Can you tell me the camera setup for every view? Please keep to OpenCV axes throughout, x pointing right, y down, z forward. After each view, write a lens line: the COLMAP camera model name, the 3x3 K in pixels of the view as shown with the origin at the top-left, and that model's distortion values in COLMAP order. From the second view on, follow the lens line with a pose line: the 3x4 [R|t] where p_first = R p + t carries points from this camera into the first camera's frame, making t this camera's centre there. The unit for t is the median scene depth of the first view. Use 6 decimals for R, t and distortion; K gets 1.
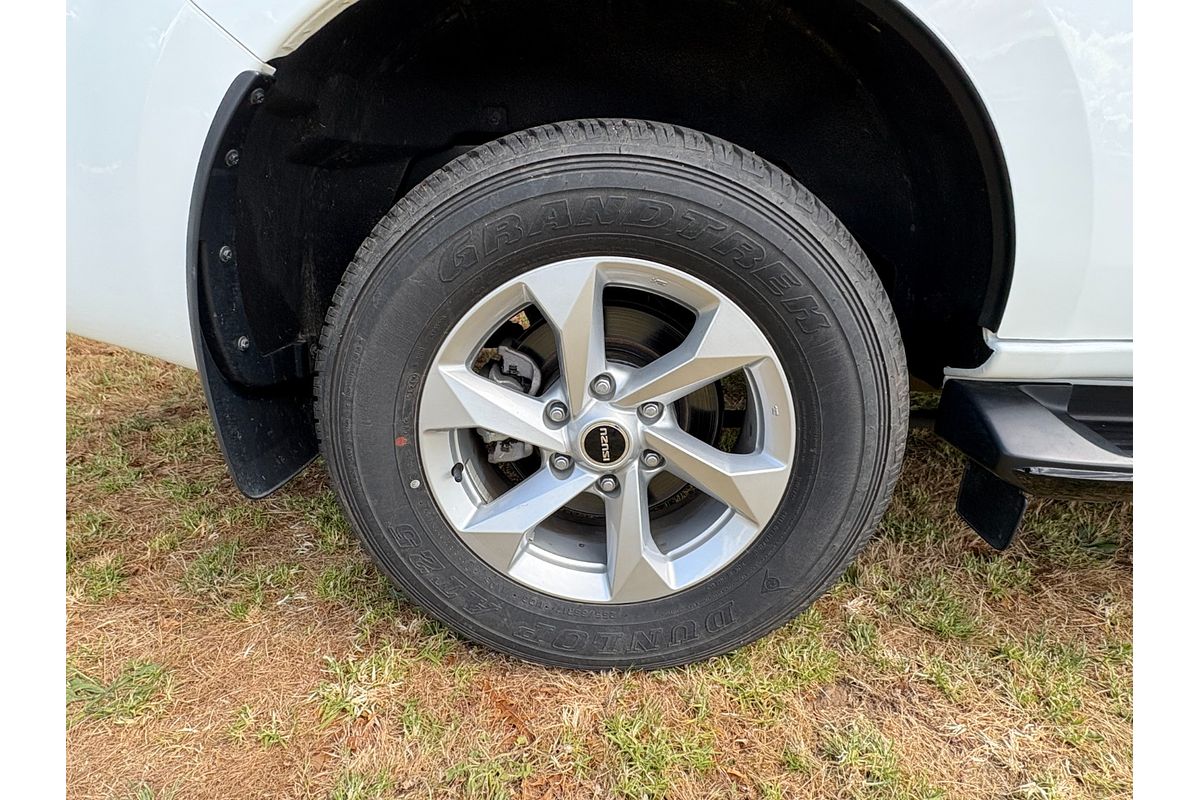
lens RADIAL K [[626.4, 0, 600.0], [0, 626.4, 400.0], [0, 0, 1]] dist [-0.000280, 0.000167]
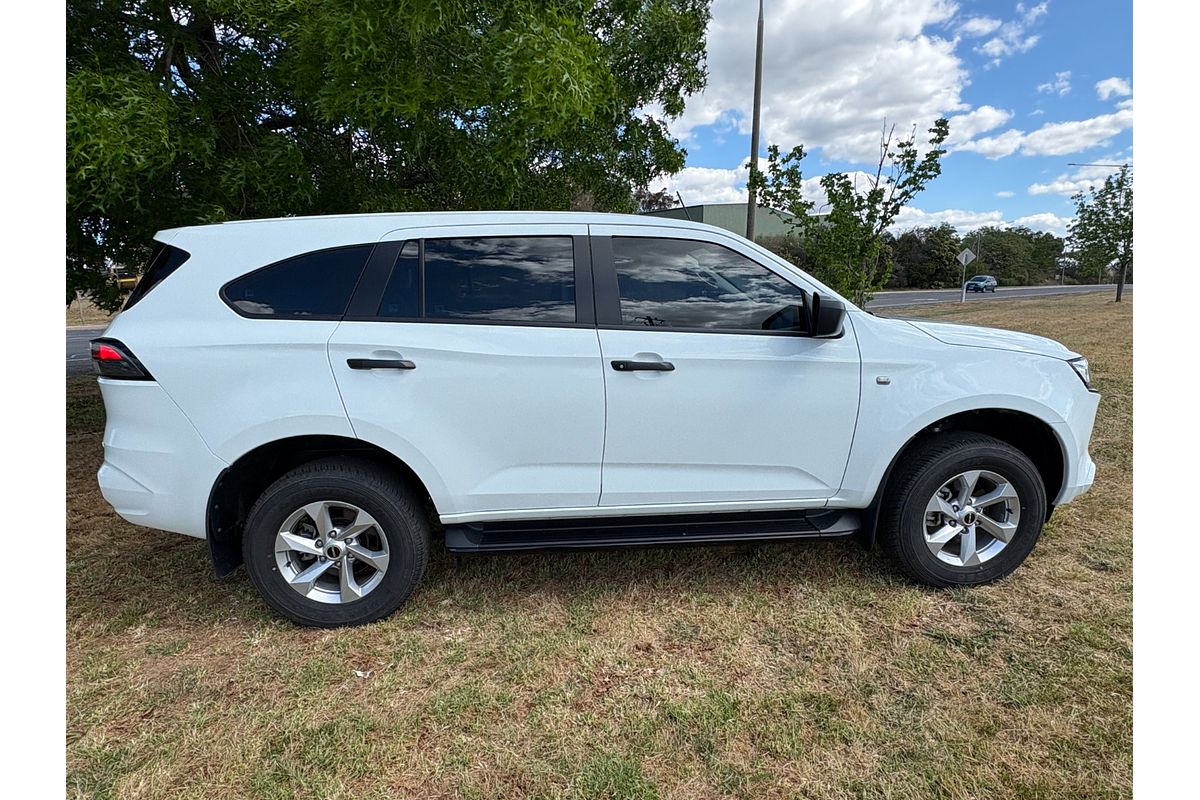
lens RADIAL K [[626.4, 0, 600.0], [0, 626.4, 400.0], [0, 0, 1]] dist [-0.000280, 0.000167]
pose [[0.992758, -0.053667, 0.107478, 1.072489], [0.068778, 0.987441, -0.142234, -0.152555], [-0.098495, 0.148596, 0.983981, -2.474526]]
